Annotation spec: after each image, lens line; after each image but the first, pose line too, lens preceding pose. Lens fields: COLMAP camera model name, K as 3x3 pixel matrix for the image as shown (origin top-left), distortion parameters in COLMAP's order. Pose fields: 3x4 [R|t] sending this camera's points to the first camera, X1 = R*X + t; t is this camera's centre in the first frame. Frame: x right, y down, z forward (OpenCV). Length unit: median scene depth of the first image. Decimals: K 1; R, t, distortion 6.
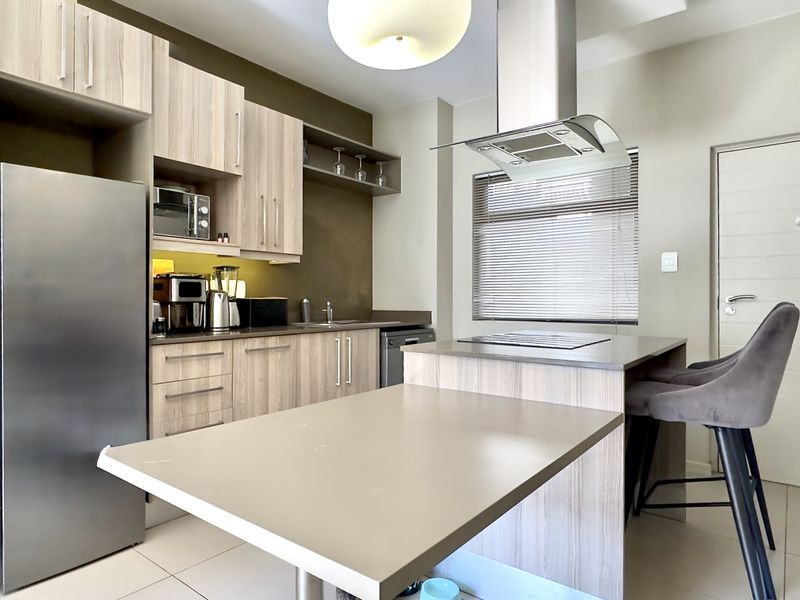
lens RADIAL K [[504.9, 0, 400.0], [0, 504.9, 300.0], [0, 0, 1]] dist [0.001475, 0.000083]
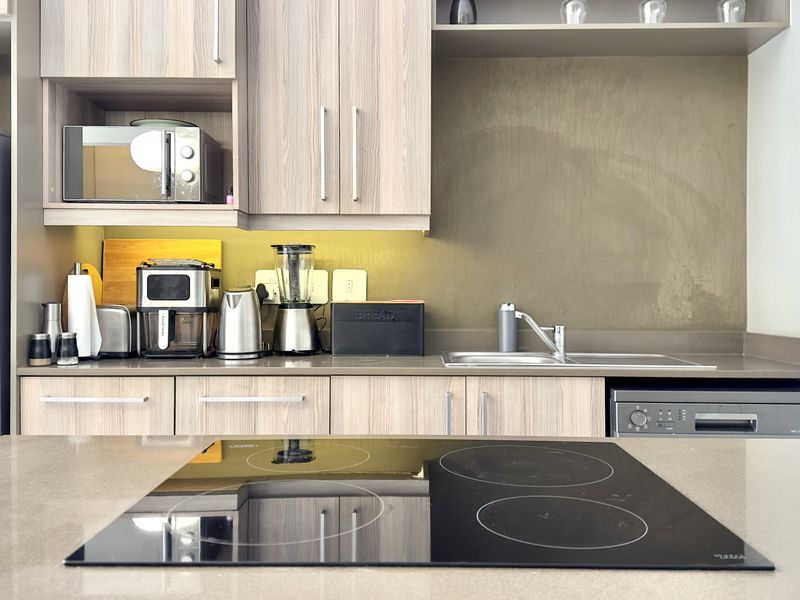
lens RADIAL K [[765.7, 0, 400.0], [0, 765.7, 300.0], [0, 0, 1]] dist [0.149859, -0.227880]
pose [[0.594445, 0.008501, -0.804091, 0.409358], [-0.007093, 0.999961, 0.005329, -0.010676], [0.804105, 0.002536, 0.594482, 0.560565]]
